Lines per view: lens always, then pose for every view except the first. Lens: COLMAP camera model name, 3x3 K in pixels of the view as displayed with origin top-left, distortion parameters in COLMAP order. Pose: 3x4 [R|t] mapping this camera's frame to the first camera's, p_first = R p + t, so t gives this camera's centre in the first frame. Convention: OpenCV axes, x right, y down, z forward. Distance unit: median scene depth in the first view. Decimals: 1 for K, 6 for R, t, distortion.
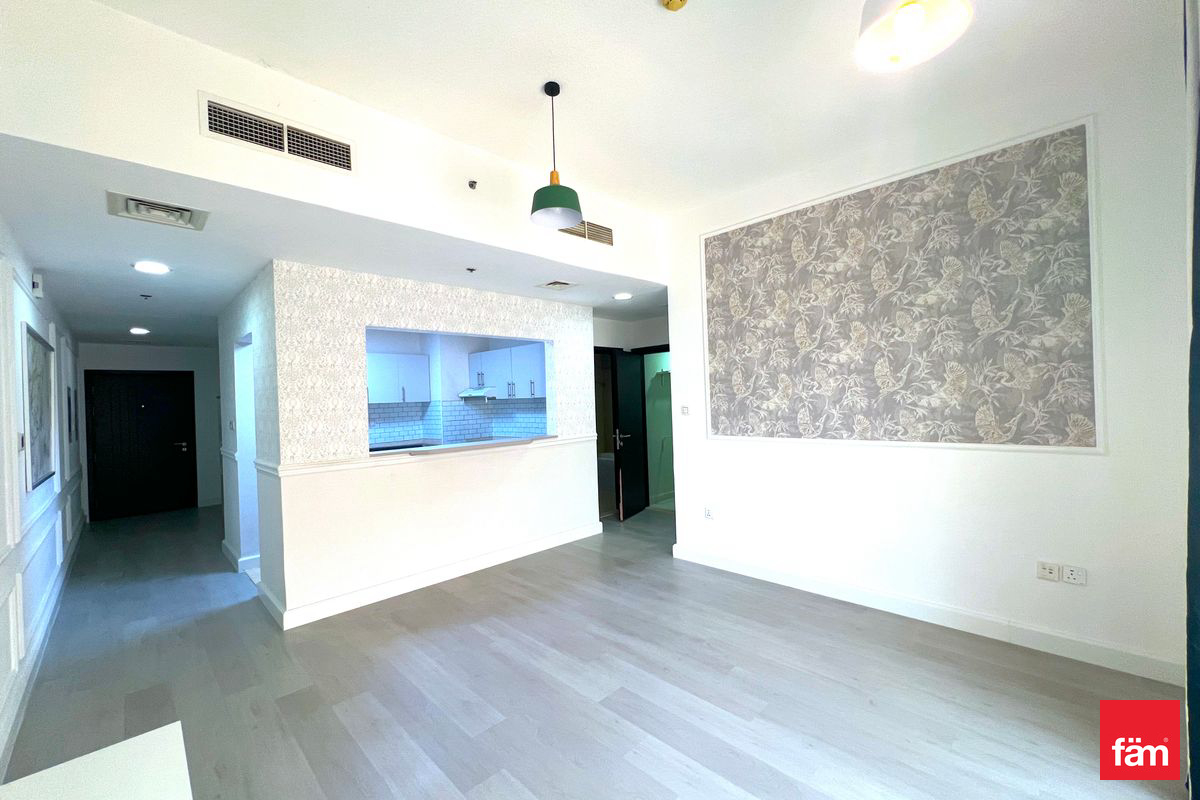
lens RADIAL K [[485.1, 0, 604.8], [0, 485.1, 400.0], [0, 0, 1]] dist [0.000380, -0.000428]
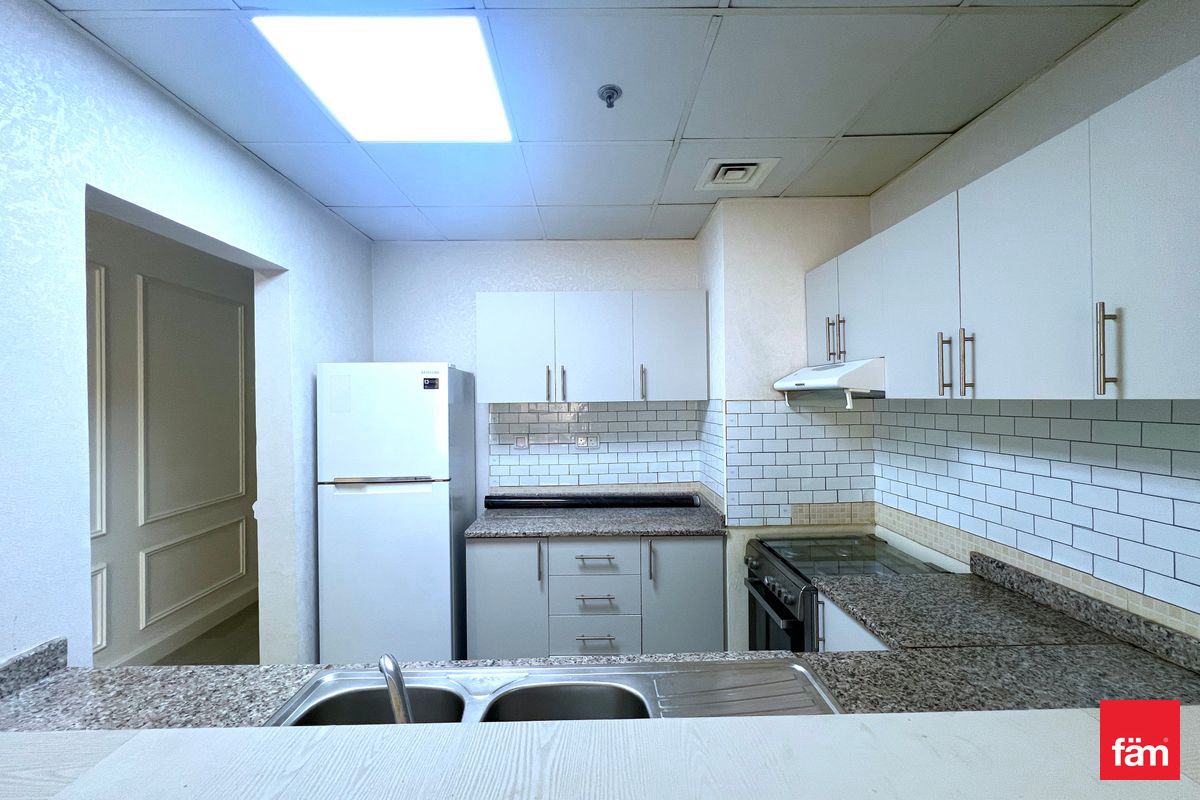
lens RADIAL K [[485.1, 0, 595.4], [0, 485.1, 399.7], [0, 0, 1]] dist [0.000380, -0.000428]
pose [[0.715798, 0.024388, -0.697882, -0.139928], [-0.013957, 0.999690, 0.020619, -0.004573], [0.698168, -0.005019, 0.715916, 0.643710]]
